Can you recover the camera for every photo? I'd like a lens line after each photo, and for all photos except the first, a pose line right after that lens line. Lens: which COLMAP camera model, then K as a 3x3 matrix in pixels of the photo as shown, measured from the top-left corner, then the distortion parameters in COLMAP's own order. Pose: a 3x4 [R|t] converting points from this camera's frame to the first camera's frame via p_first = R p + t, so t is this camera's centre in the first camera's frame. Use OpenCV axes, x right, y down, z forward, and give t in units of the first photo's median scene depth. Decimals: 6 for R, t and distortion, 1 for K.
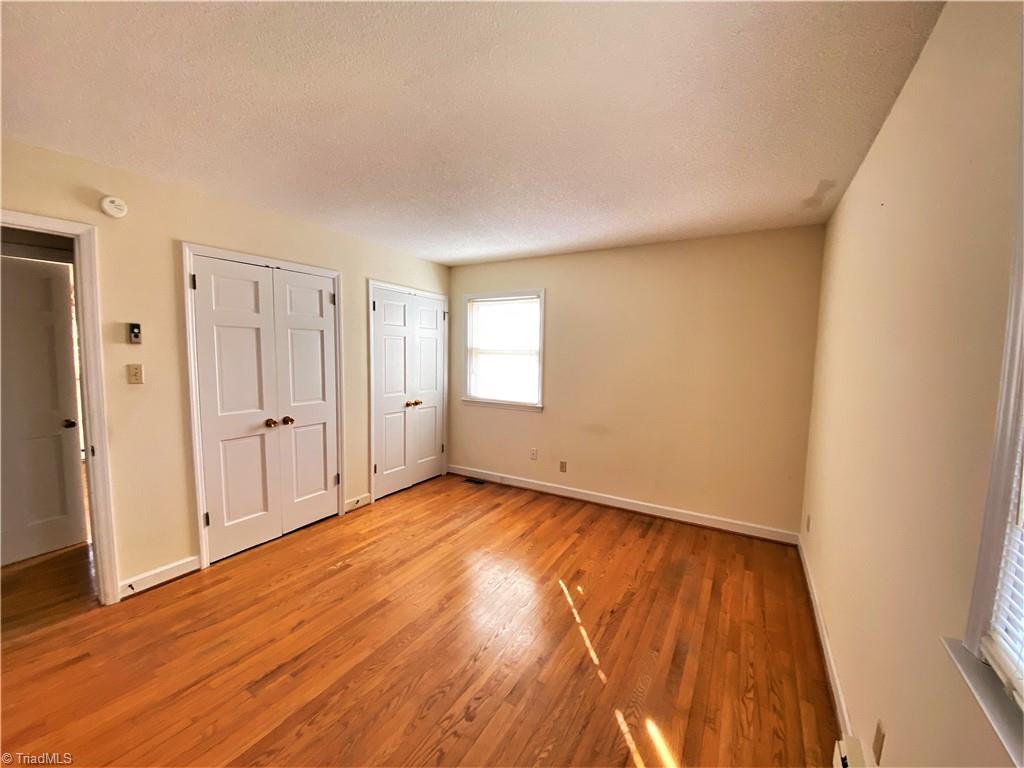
lens RADIAL K [[419.6, 0, 506.8], [0, 419.6, 386.2], [0, 0, 1]] dist [0.016676, -0.004769]
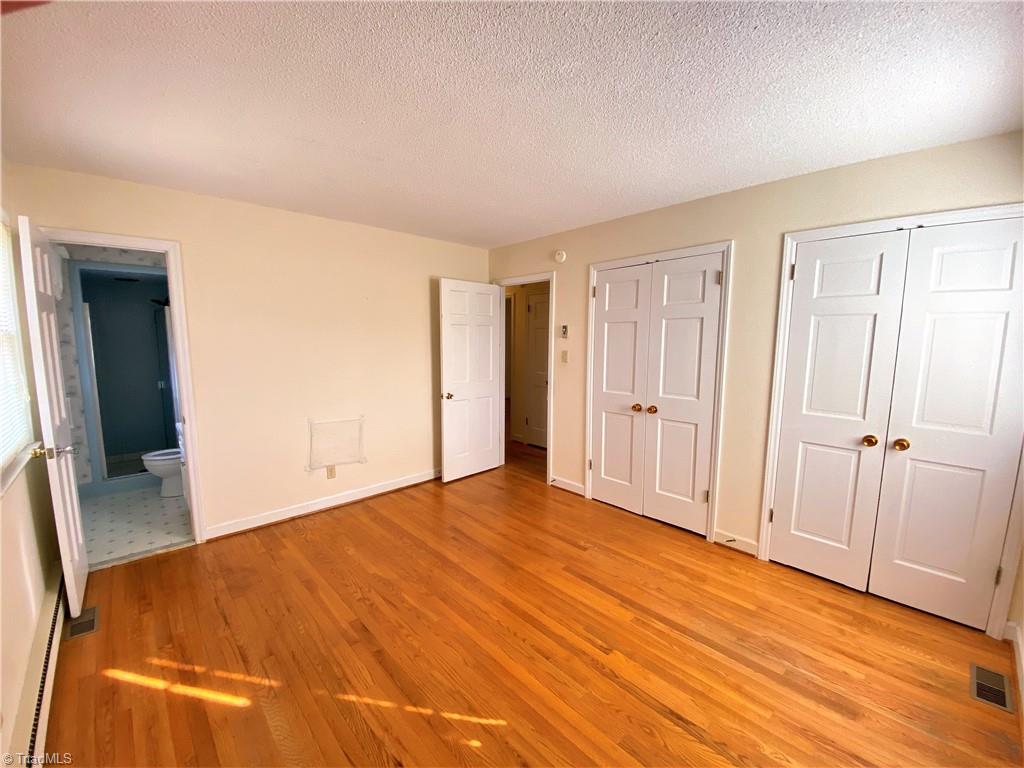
lens RADIAL K [[419.6, 0, 506.6], [0, 419.6, 387.1], [0, 0, 1]] dist [0.016676, -0.004769]
pose [[-0.297658, 0.094441, -0.949990, 0.576153], [-0.085995, 0.988397, 0.125204, -0.073531], [0.950792, 0.118962, -0.286082, 0.987436]]
